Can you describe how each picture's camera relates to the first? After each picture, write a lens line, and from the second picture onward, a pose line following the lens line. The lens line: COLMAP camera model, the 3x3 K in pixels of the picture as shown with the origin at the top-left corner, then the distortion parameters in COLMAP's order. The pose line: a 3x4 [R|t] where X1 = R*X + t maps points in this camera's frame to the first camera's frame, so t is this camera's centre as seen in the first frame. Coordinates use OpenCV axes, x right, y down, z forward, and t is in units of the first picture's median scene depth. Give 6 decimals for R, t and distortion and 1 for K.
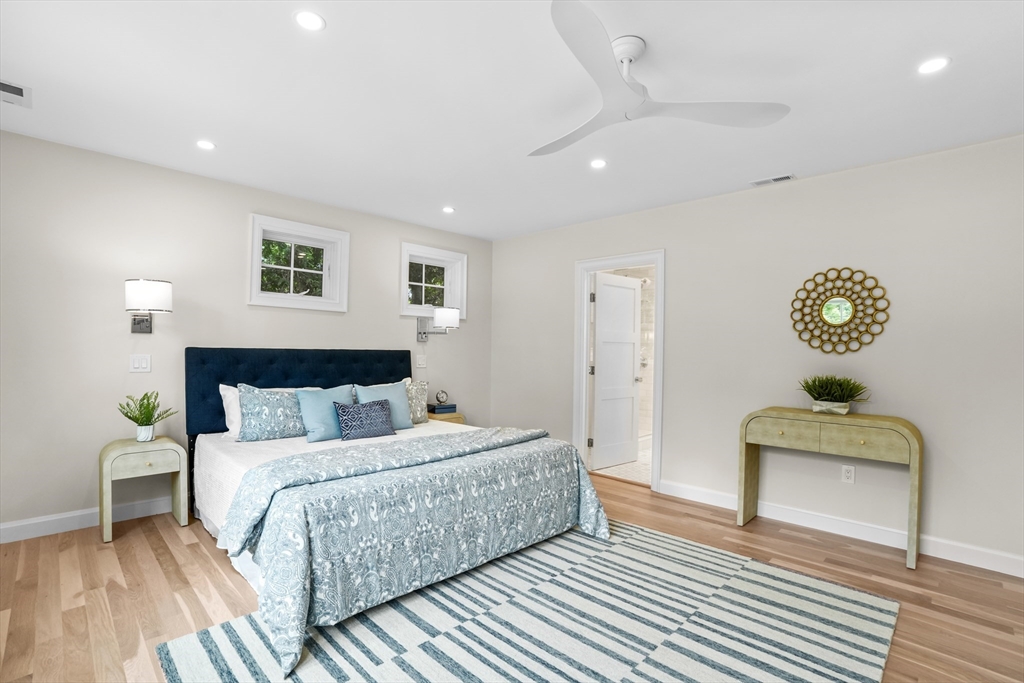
lens RADIAL K [[468.4, 0, 506.3], [0, 468.4, 358.0], [0, 0, 1]] dist [-0.076402, 0.032241]
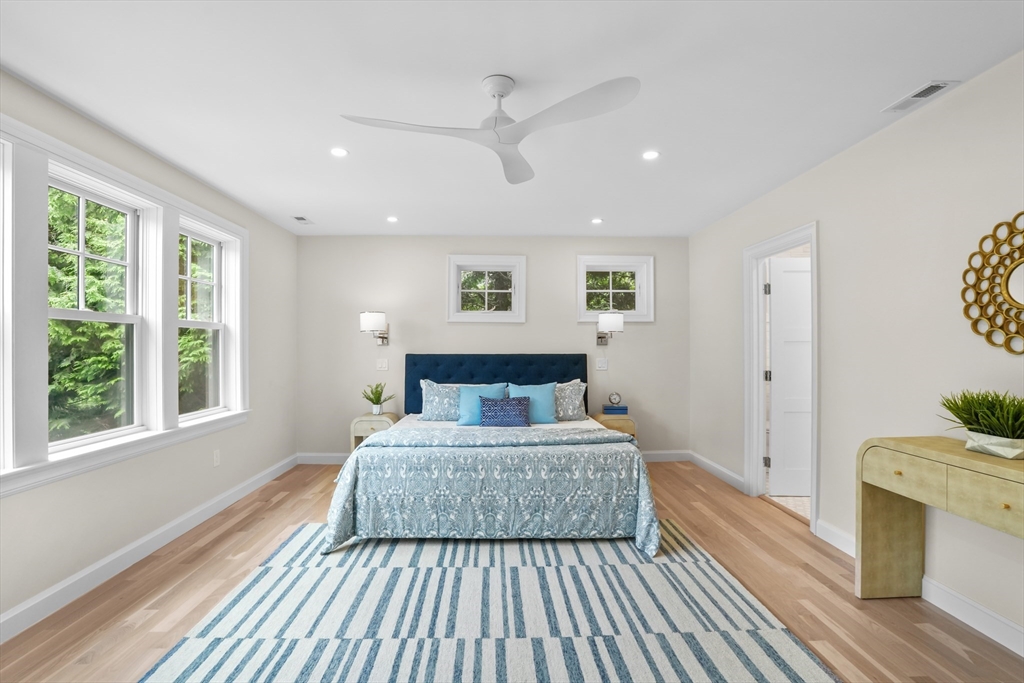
lens RADIAL K [[475.8, 0, 508.9], [0, 475.8, 353.3], [0, 0, 1]] dist [-0.071385, 0.025448]
pose [[0.731313, -0.009608, -0.681974, 0.644316], [0.001005, 0.999915, -0.013009, -0.005272], [0.682041, 0.008829, 0.731261, 0.111821]]
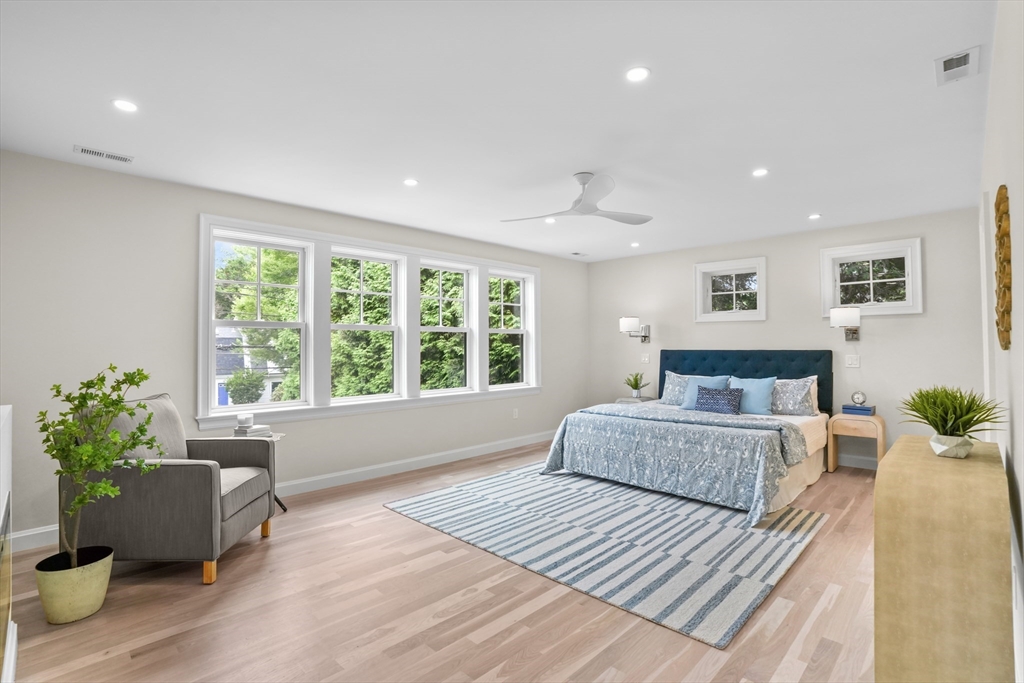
lens RADIAL K [[479.2, 0, 526.7], [0, 479.2, 342.9], [0, 0, 1]] dist [-0.071682, 0.025856]
pose [[0.038936, -0.024627, -0.998938, 1.263307], [-0.013423, 0.999593, -0.025166, 0.004725], [0.999152, 0.014389, 0.038589, 0.433093]]
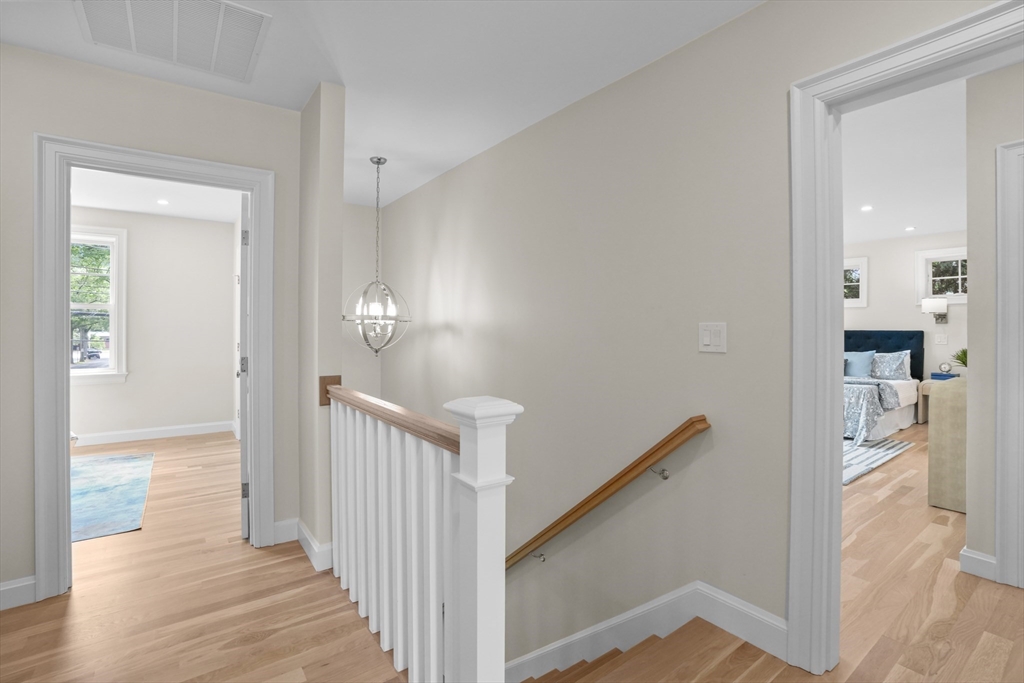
lens RADIAL K [[463.4, 0, 512.0], [0, 463.4, 341.5], [0, 0, 1]] dist [-0.039830, -0.000107]
pose [[-0.146884, 0.005819, -0.989137, 1.927203], [-0.014279, 0.999866, 0.008002, 0.033248], [0.989051, 0.015299, -0.146781, 0.035233]]
